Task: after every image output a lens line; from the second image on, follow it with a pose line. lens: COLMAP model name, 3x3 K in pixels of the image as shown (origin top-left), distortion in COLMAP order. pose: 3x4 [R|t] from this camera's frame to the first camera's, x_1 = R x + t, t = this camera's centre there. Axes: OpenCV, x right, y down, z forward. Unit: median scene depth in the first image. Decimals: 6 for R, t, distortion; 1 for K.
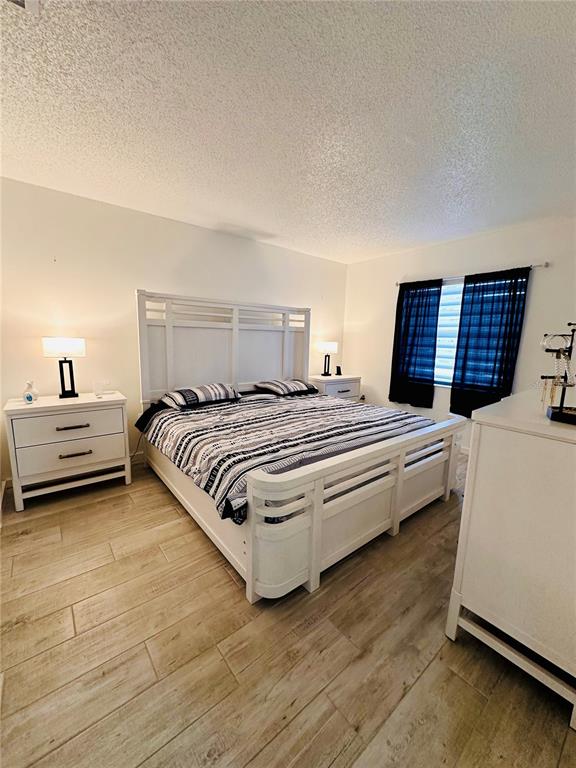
lens RADIAL K [[308.2, 0, 288.6], [0, 308.2, 383.4], [0, 0, 1]] dist [-0.002447, 0.000656]
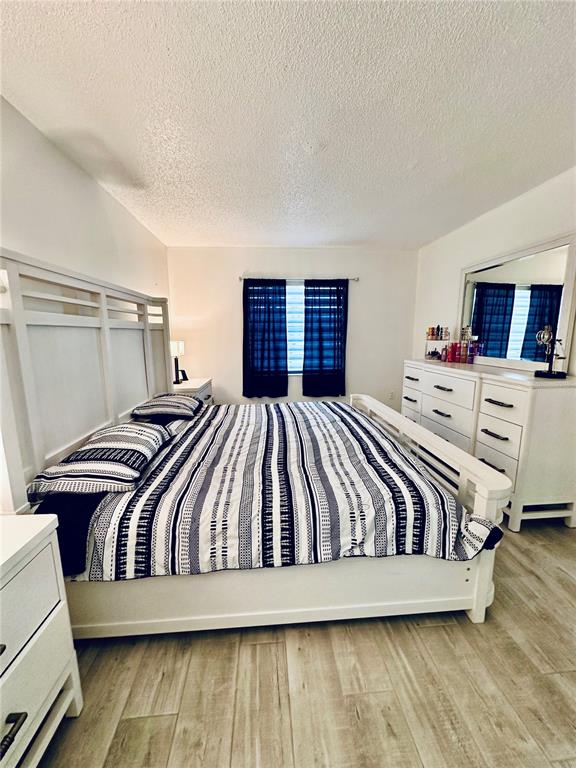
lens RADIAL K [[308.2, 0, 288.6], [0, 308.2, 383.4], [0, 0, 1]] dist [-0.002447, 0.000656]
pose [[0.560521, -0.162432, 0.812055, -0.460296], [0.143067, 0.984825, 0.098238, -0.077668], [-0.815689, 0.061113, 0.575254, 0.374195]]
